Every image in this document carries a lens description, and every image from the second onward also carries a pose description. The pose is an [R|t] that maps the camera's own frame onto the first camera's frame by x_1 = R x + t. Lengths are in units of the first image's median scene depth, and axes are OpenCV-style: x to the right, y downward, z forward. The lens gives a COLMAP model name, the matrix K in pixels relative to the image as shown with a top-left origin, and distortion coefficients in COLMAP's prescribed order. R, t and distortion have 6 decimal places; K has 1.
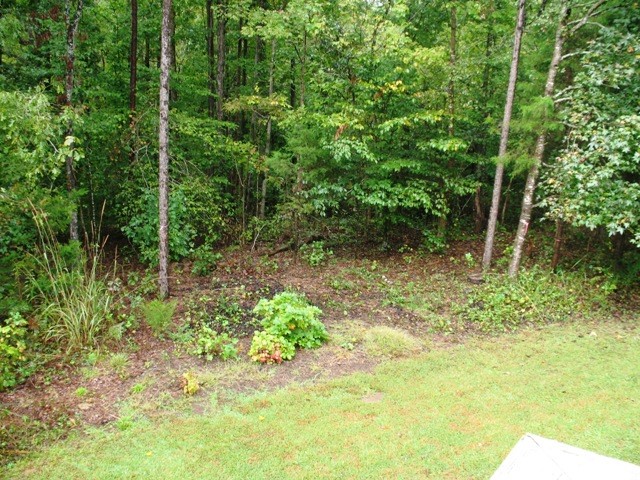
lens RADIAL K [[660.7, 0, 320.0], [0, 660.7, 240.0], [0, 0, 1]] dist [-0.186390, 0.209597]
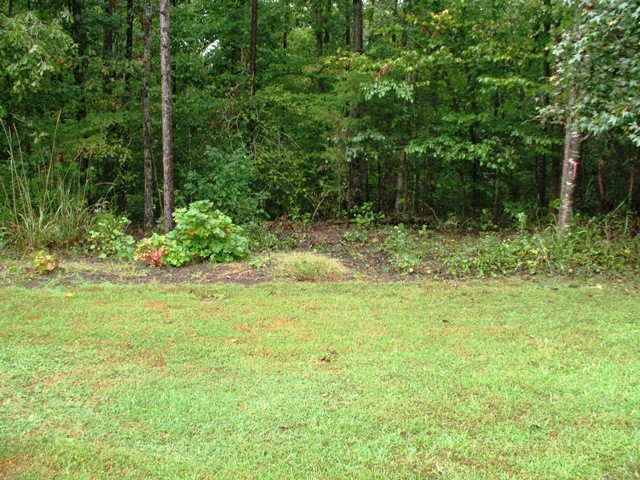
lens RADIAL K [[660.7, 0, 320.0], [0, 660.7, 240.0], [0, 0, 1]] dist [-0.186390, 0.209597]
pose [[0.909175, 0.050062, -0.413393, 0.359037], [-0.086852, 0.993711, -0.070675, 0.141412], [0.407255, 0.100160, 0.907806, 0.201879]]
